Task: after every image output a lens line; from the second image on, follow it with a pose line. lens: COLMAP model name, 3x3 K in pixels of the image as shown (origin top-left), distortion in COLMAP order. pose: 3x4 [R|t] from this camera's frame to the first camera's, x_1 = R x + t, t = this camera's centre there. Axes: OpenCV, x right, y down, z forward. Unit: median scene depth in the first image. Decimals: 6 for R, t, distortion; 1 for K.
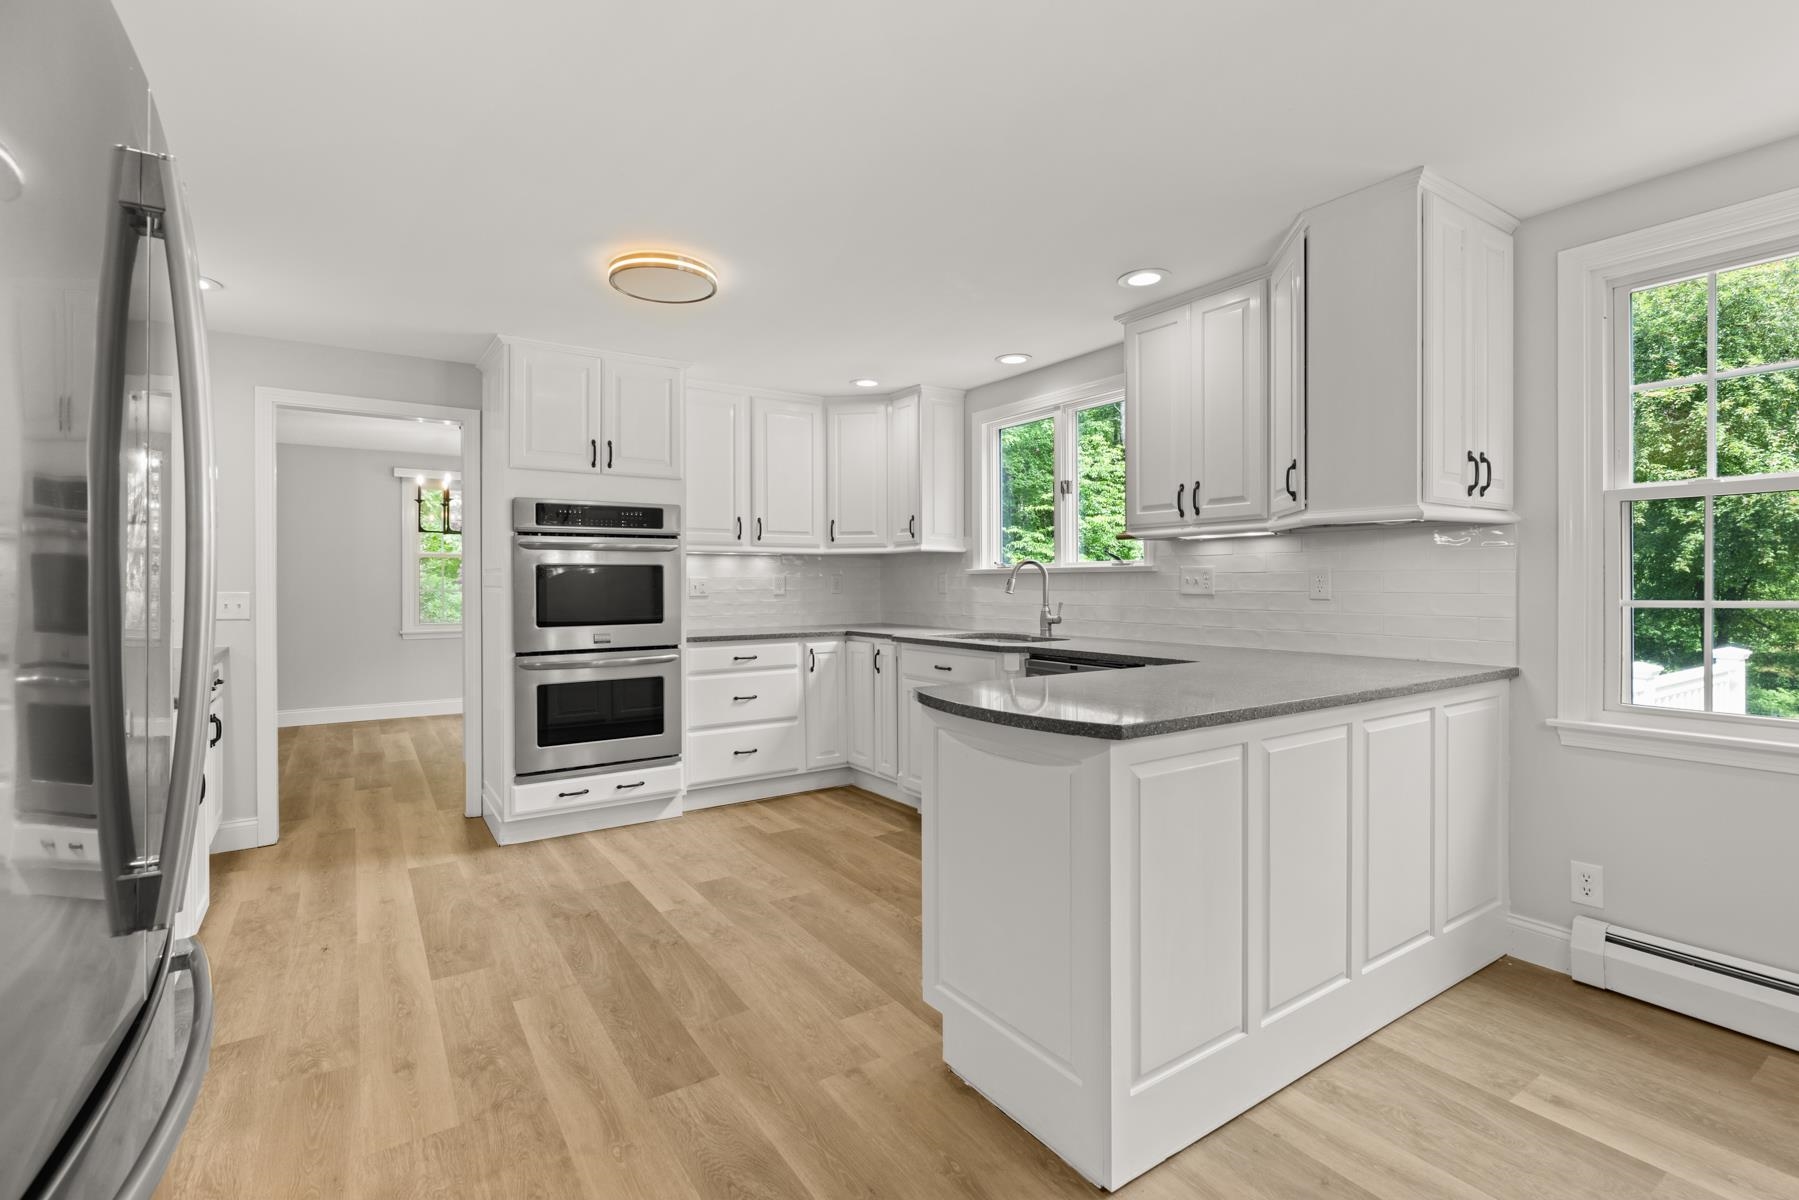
lens RADIAL K [[809.1, 0, 901.6], [0, 809.1, 590.4], [0, 0, 1]] dist [-0.016604, 0.000143]
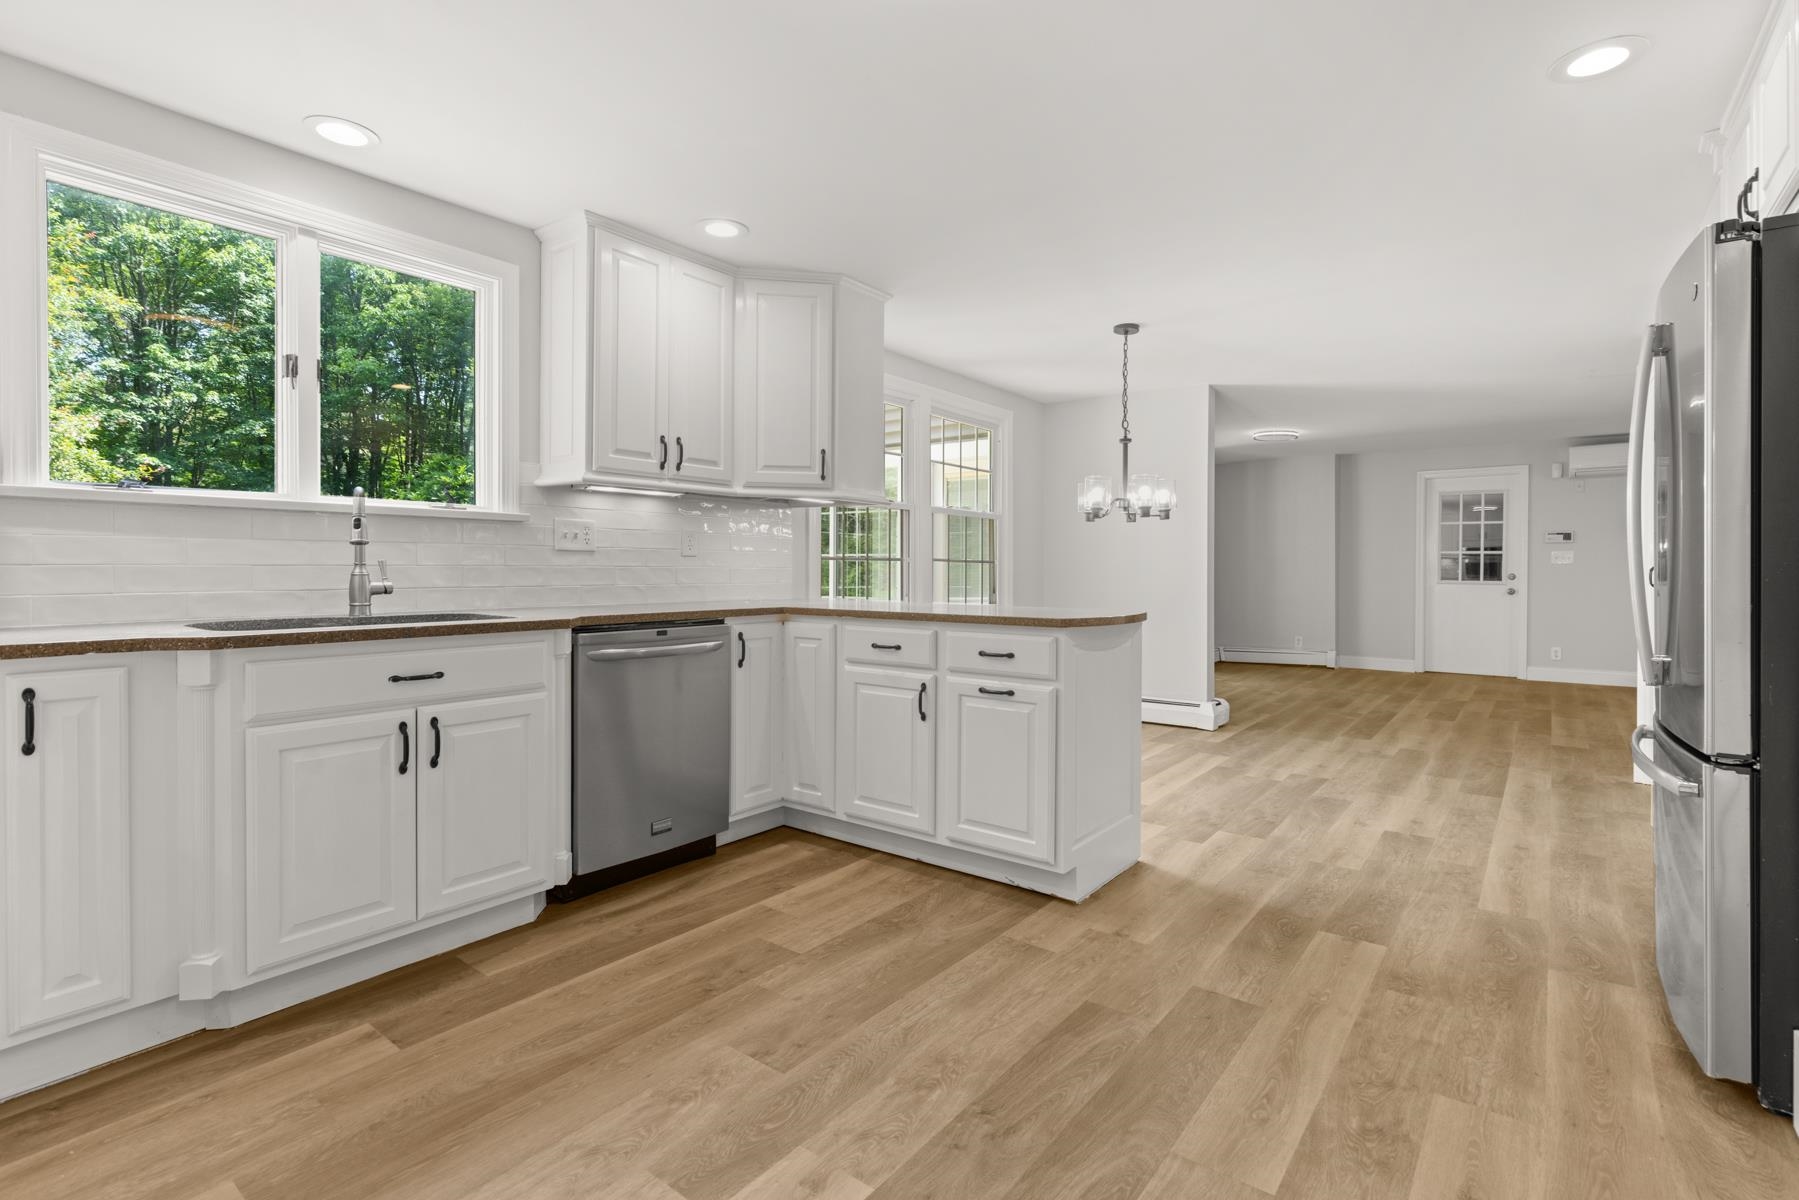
lens RADIAL K [[840.8, 0, 903.6], [0, 840.8, 578.2], [0, 0, 1]] dist [0.000061, -0.000120]
pose [[-0.304971, -0.013156, 0.952271, -0.855003], [0.003525, 0.999882, 0.014942, 0.030866], [-0.952355, 0.007913, -0.304888, 1.247780]]
